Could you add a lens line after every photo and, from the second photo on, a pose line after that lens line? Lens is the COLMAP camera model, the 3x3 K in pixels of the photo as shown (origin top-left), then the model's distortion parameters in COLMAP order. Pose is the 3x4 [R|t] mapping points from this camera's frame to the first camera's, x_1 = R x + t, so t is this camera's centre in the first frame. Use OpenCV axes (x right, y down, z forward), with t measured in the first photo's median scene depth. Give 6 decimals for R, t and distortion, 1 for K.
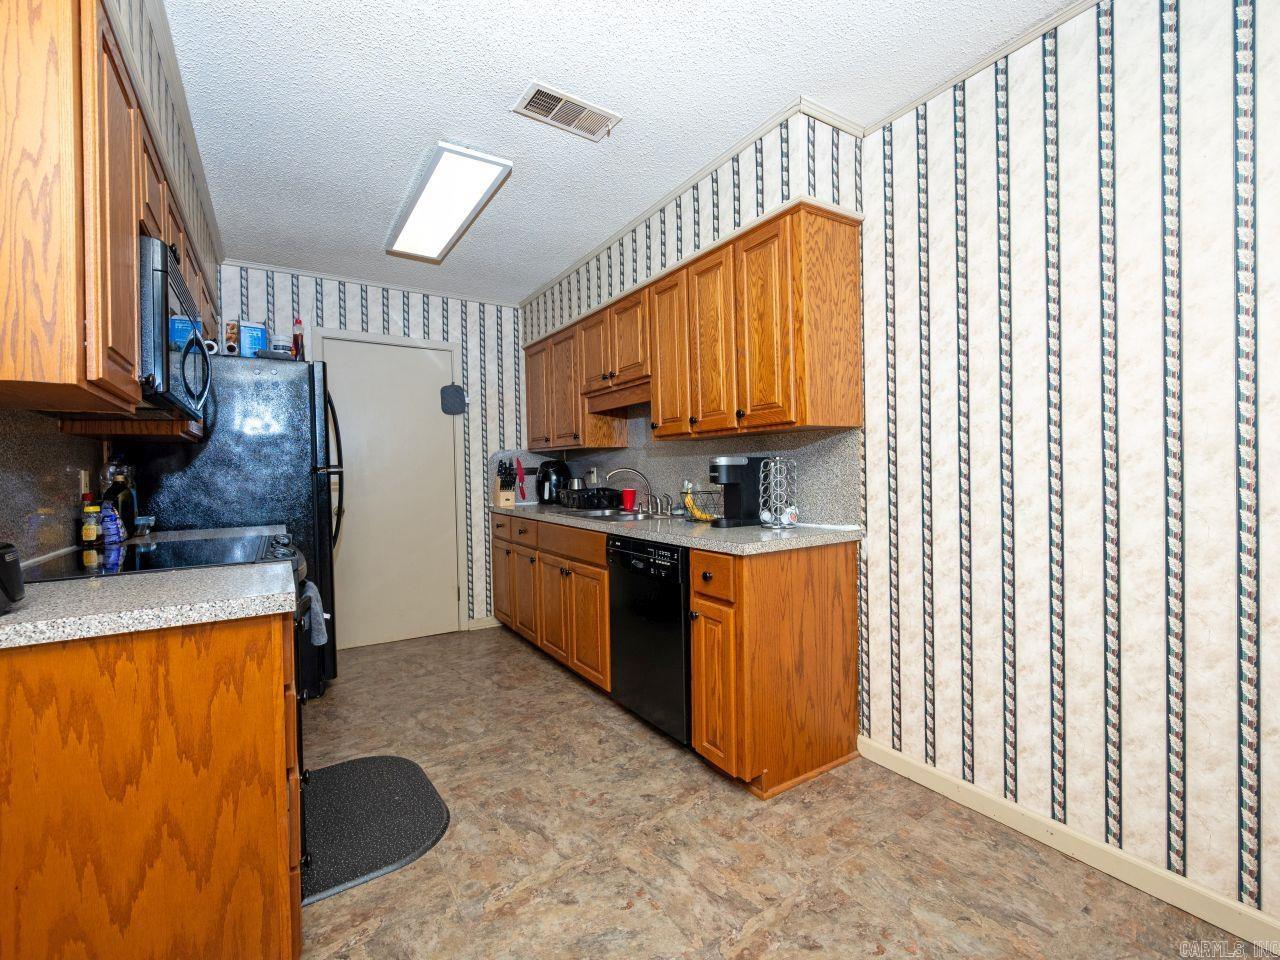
lens RADIAL K [[564.5, 0, 642.6], [0, 564.5, 478.4], [0, 0, 1]] dist [-0.002866, -0.000599]
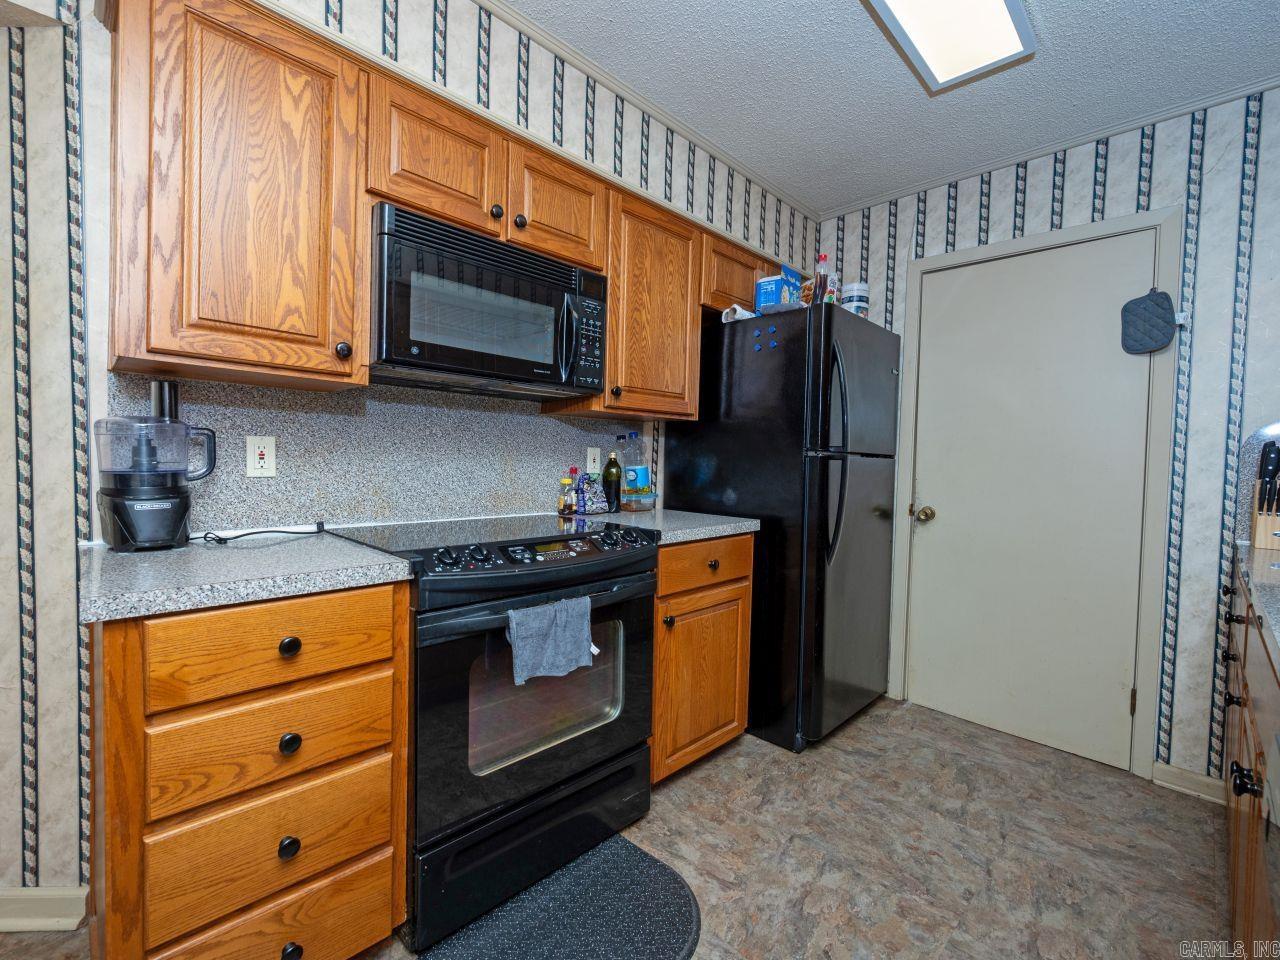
lens RADIAL K [[564.5, 0, 642.6], [0, 564.5, 478.4], [0, 0, 1]] dist [-0.002866, -0.000599]
pose [[0.206763, 0.059053, -0.976607, 0.085640], [-0.039384, 0.997870, 0.052000, -0.010006], [0.977598, 0.027711, 0.208649, 0.528006]]
